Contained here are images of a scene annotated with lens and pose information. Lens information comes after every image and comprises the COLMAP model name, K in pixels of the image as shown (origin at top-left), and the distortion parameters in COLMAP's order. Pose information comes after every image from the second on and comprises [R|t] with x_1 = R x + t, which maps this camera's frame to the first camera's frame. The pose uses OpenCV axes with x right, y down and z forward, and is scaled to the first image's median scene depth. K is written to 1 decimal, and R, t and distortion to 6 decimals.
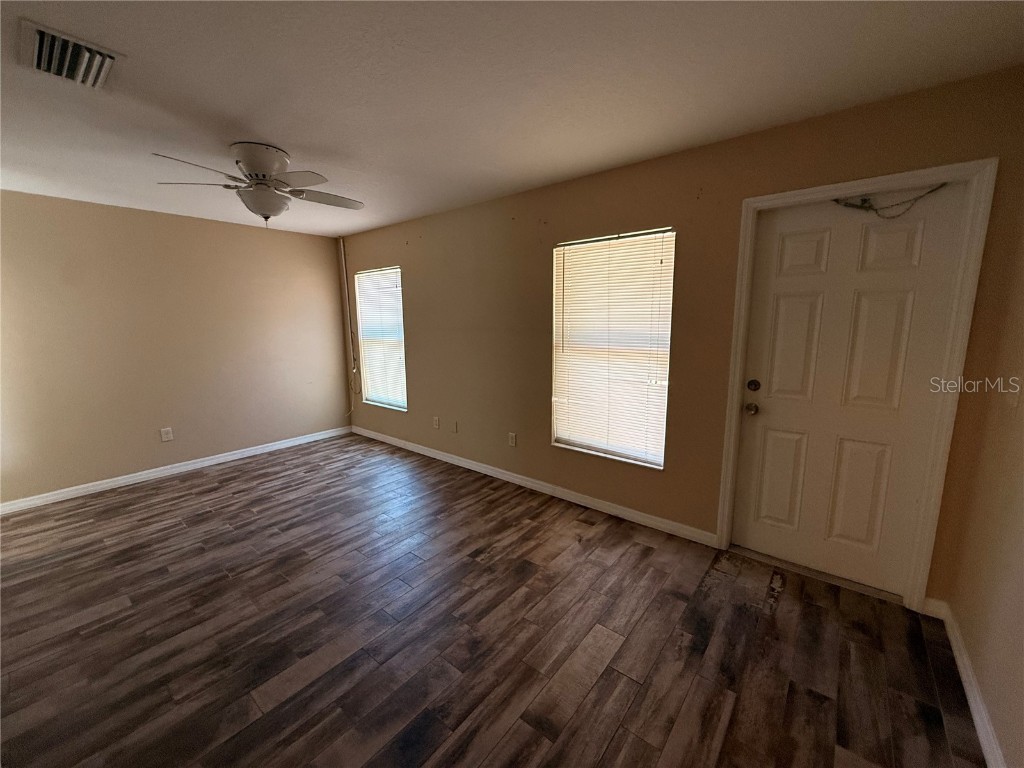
lens RADIAL K [[408.8, 0, 510.4], [0, 408.8, 384.0], [0, 0, 1]] dist [-0.000225, -0.000204]
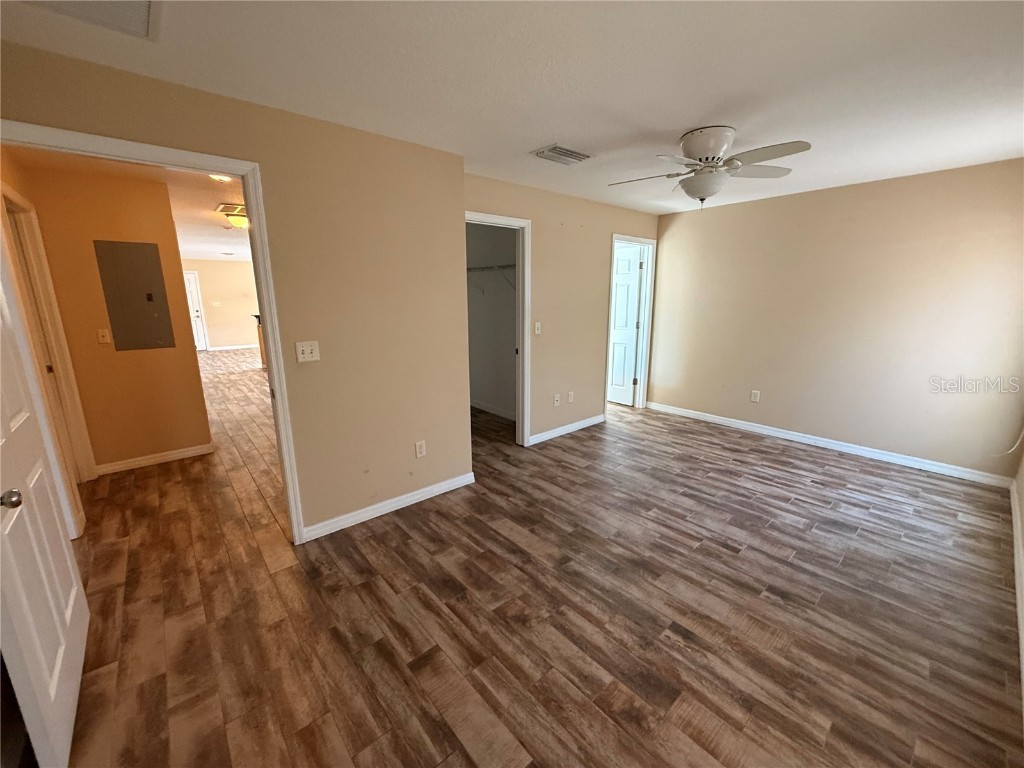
lens RADIAL K [[408.8, 0, 510.4], [0, 408.8, 384.0], [0, 0, 1]] dist [-0.000225, -0.000204]
pose [[-0.169346, 0.221440, -0.960357, 0.433549], [-0.151338, 0.957032, 0.247360, -0.104883], [0.973868, 0.187228, -0.128557, 0.550915]]
